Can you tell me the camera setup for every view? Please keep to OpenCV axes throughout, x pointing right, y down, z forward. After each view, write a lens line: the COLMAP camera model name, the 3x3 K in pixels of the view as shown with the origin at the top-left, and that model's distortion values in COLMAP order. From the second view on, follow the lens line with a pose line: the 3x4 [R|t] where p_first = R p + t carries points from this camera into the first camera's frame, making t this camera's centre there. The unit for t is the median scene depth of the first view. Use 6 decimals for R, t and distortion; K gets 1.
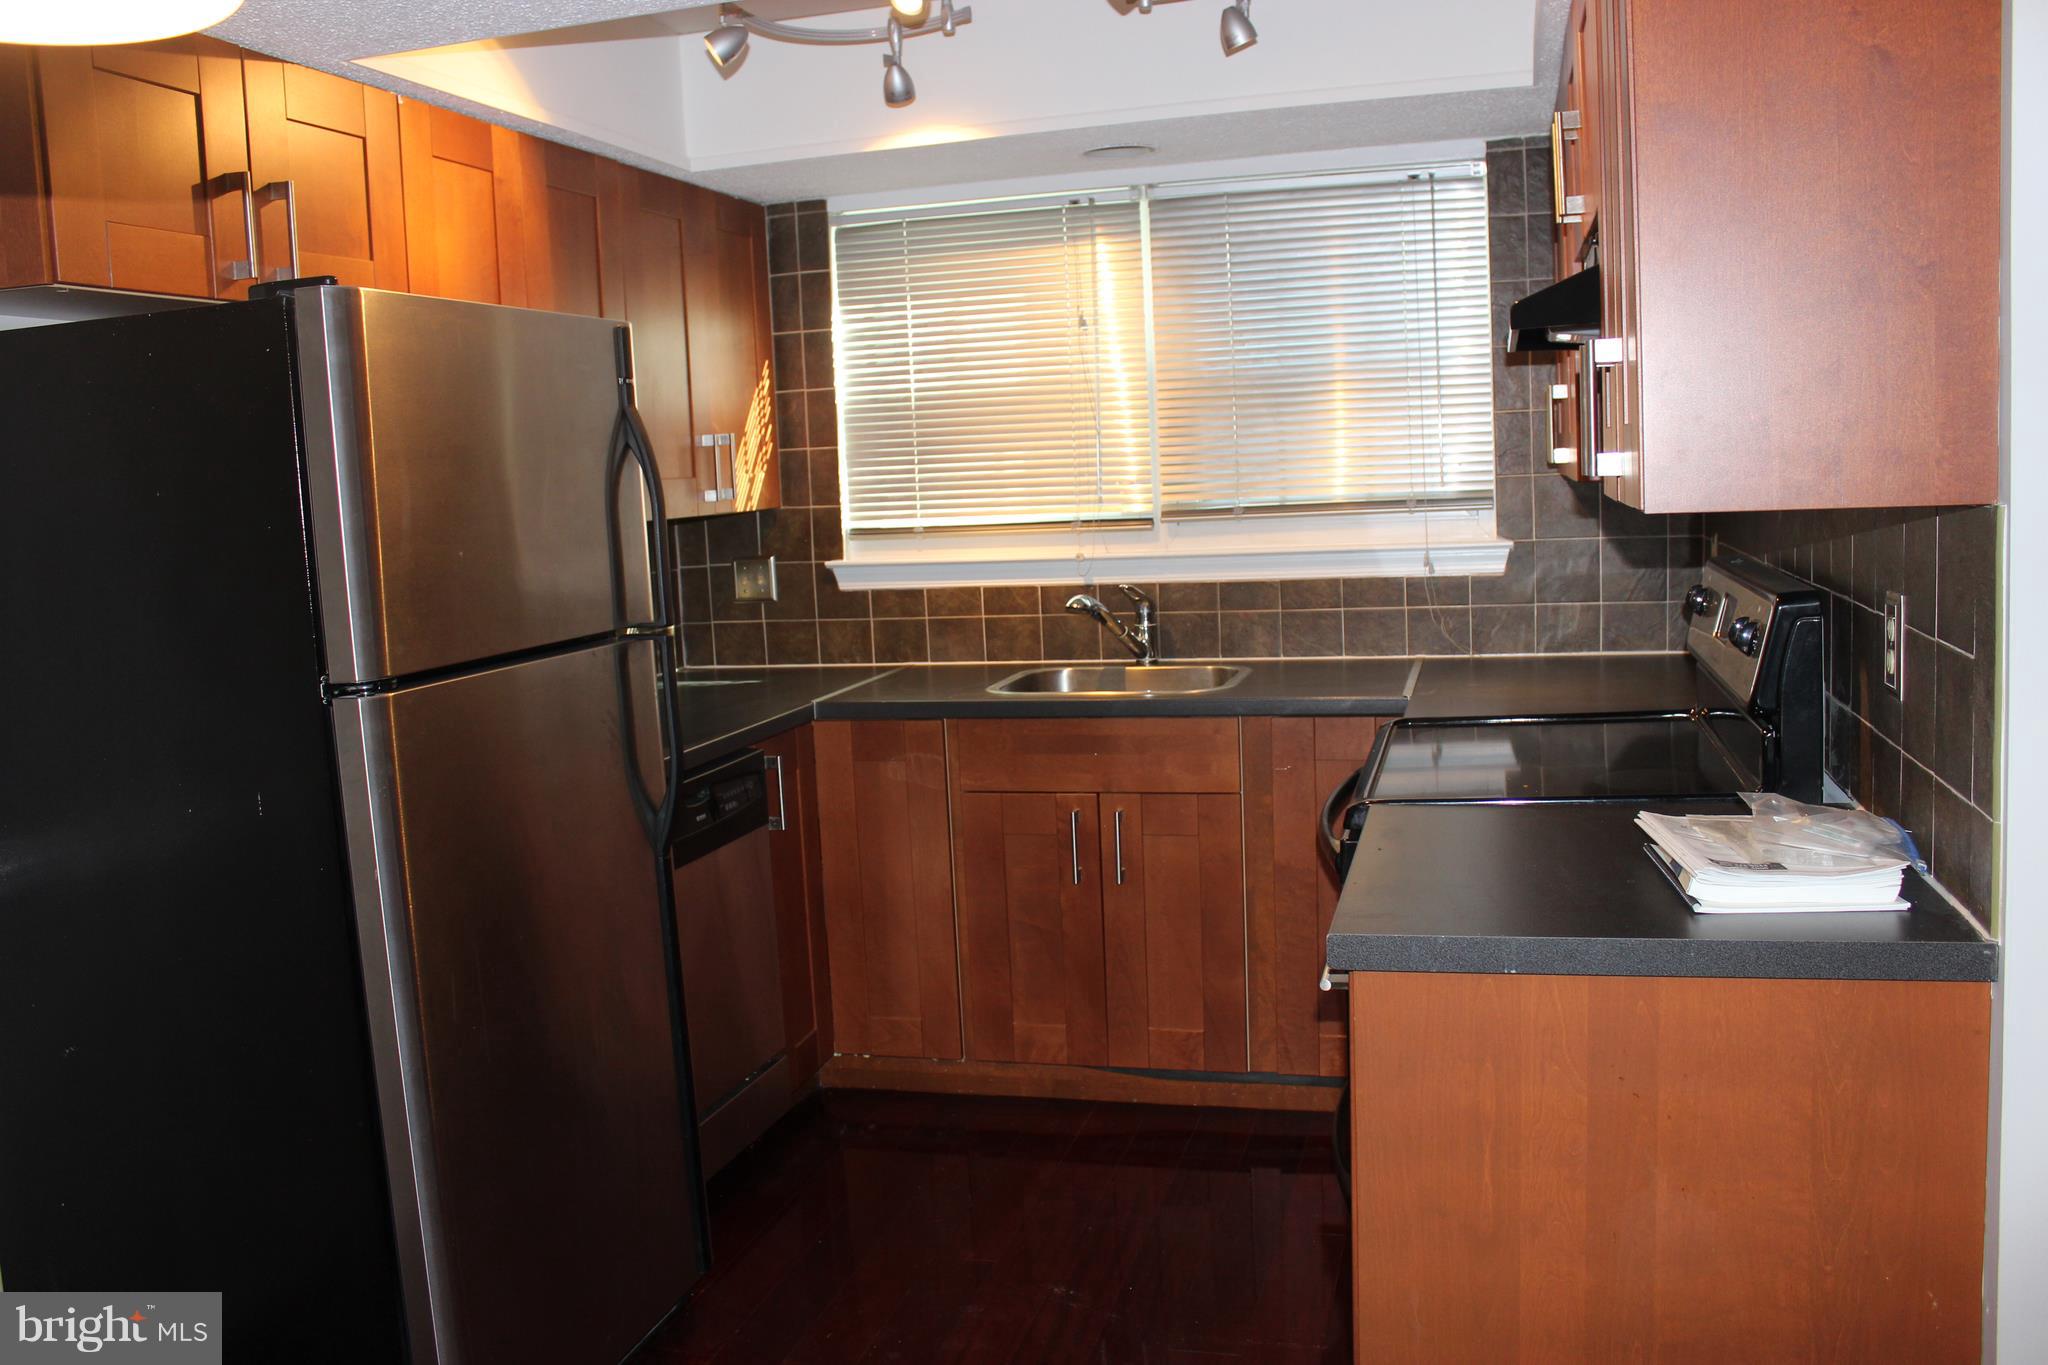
lens RADIAL K [[1700.1, 0, 1021.6], [0, 1700.1, 660.0], [0, 0, 1]] dist [-0.184488, 0.176966]
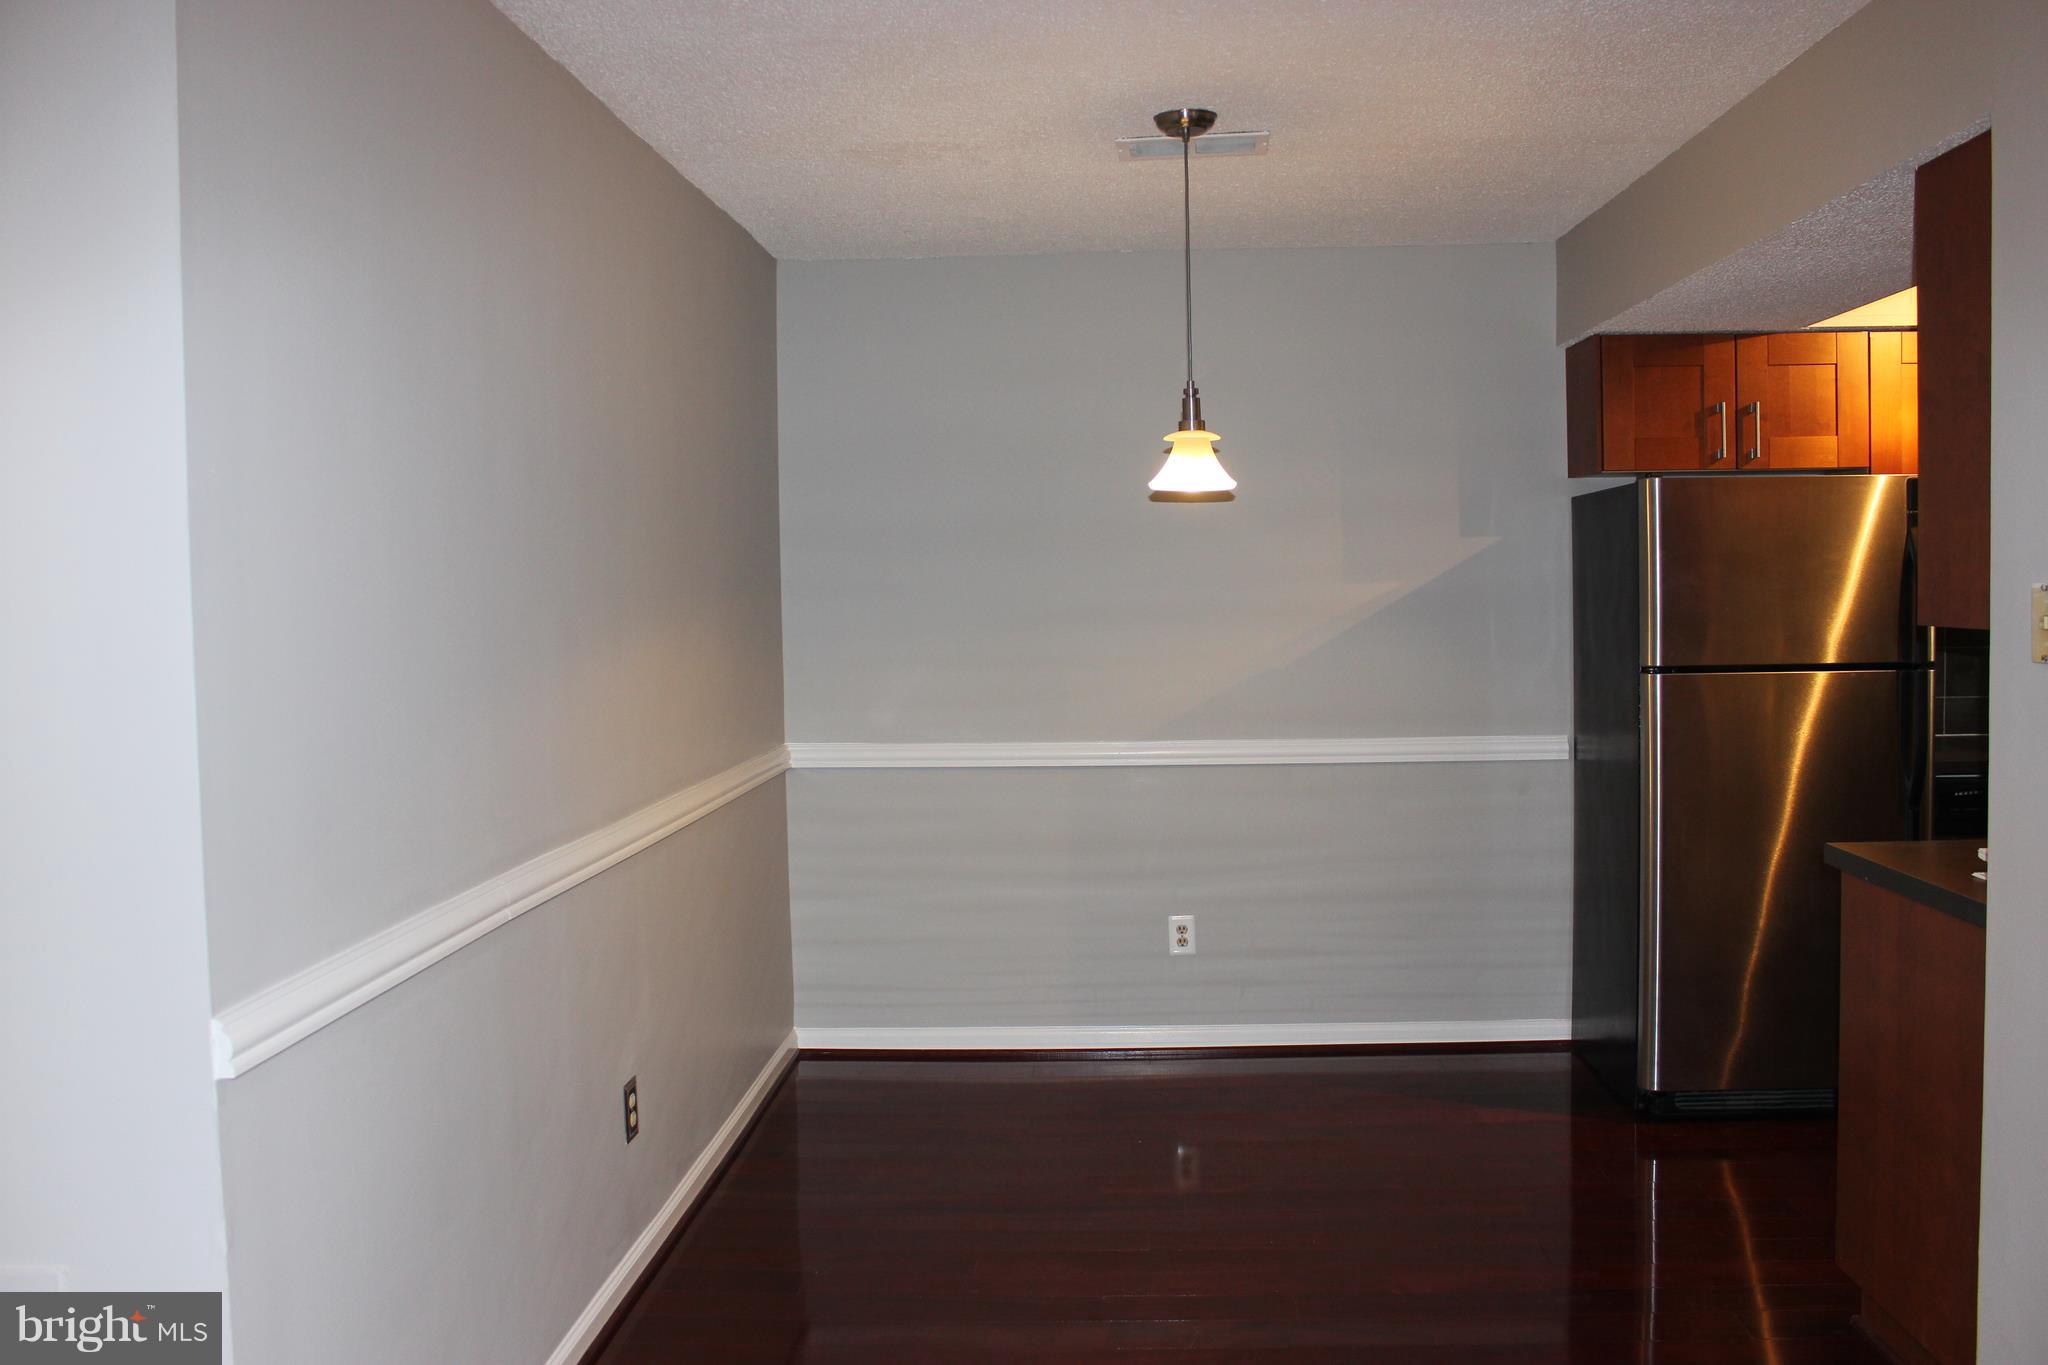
lens RADIAL K [[1700.1, 0, 1021.6], [0, 1700.1, 660.0], [0, 0, 1]] dist [-0.184488, 0.176966]
pose [[0.238328, 0.086580, -0.967318, 0.728824], [-0.104508, 0.992521, 0.063087, -0.021765], [0.965545, 0.086057, 0.245594, -0.142875]]
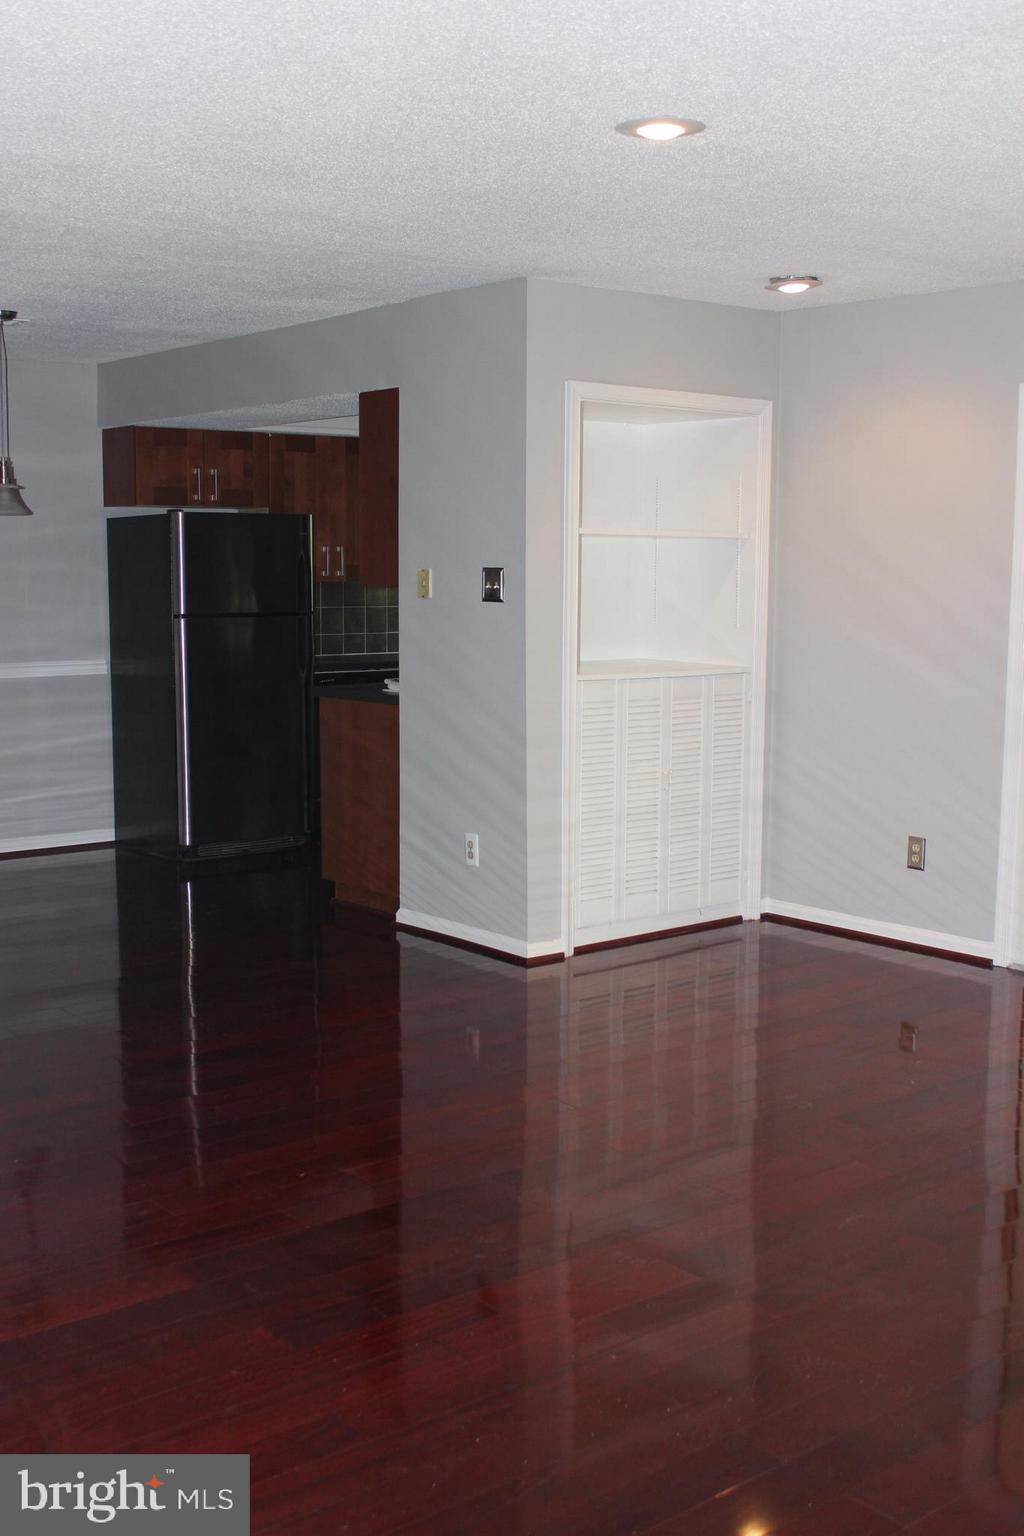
lens RADIAL K [[1633.9, 0, 512.0], [0, 1633.9, 768.0], [0, 0, 1]] dist [-0.105256, 0.016793]
pose [[0.831111, 0.116111, -0.543851, 1.183888], [-0.105977, 0.993107, 0.050072, 0.049334], [0.545916, 0.016020, 0.837687, -0.877896]]
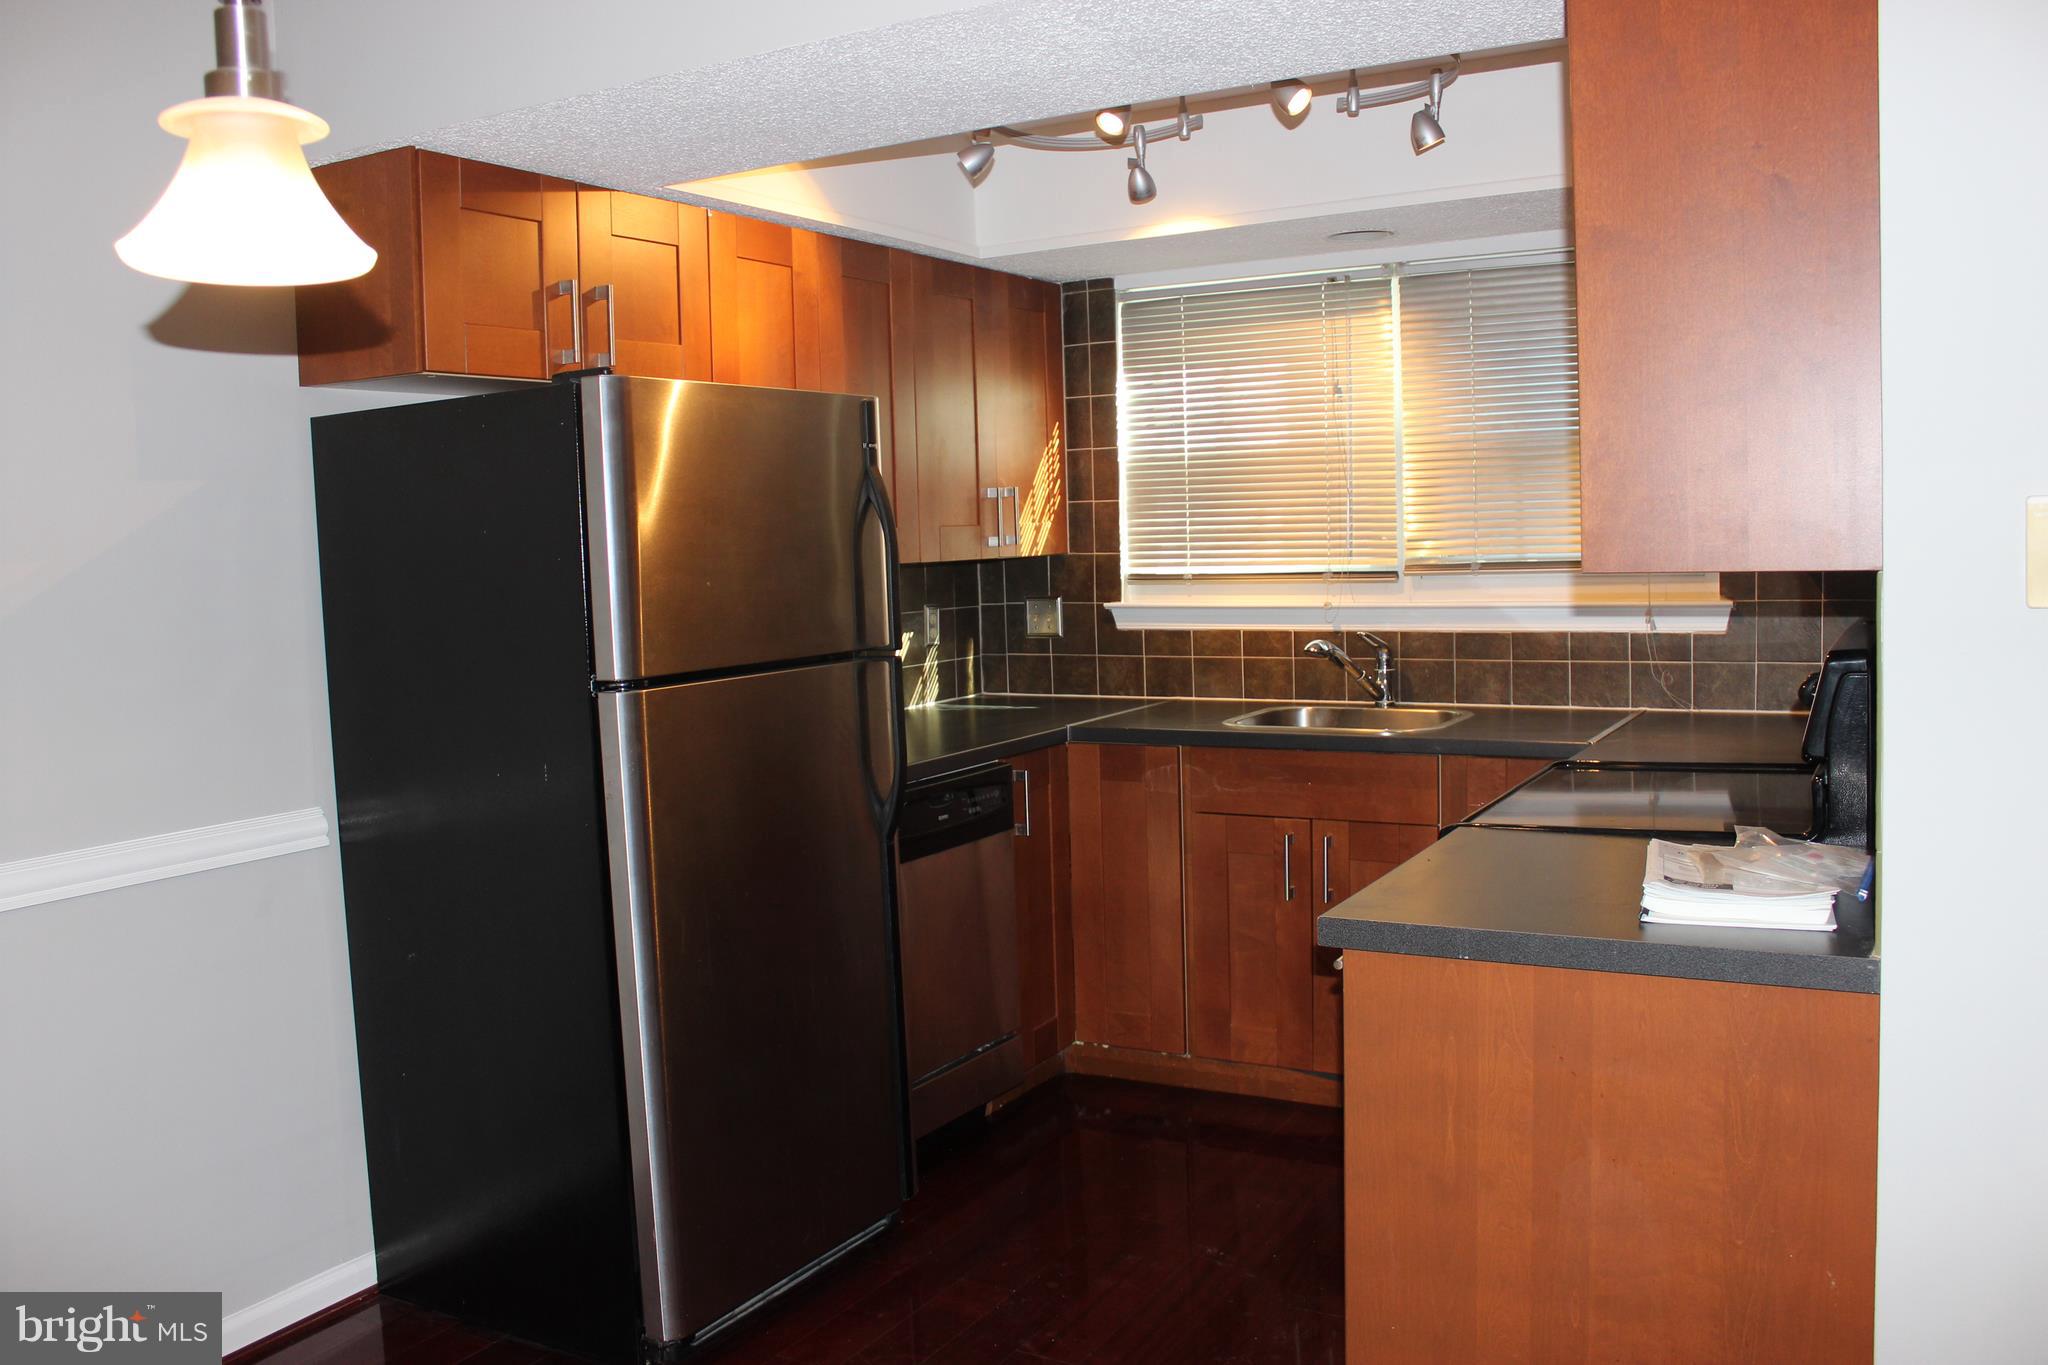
lens RADIAL K [[1700.1, 0, 1021.6], [0, 1700.1, 660.0], [0, 0, 1]] dist [-0.184488, 0.176966]
pose [[0.967996, 0.035234, -0.248480, 0.117884], [-0.042137, 0.998858, -0.022515, 0.007072], [0.247403, 0.032264, 0.968375, -0.097890]]
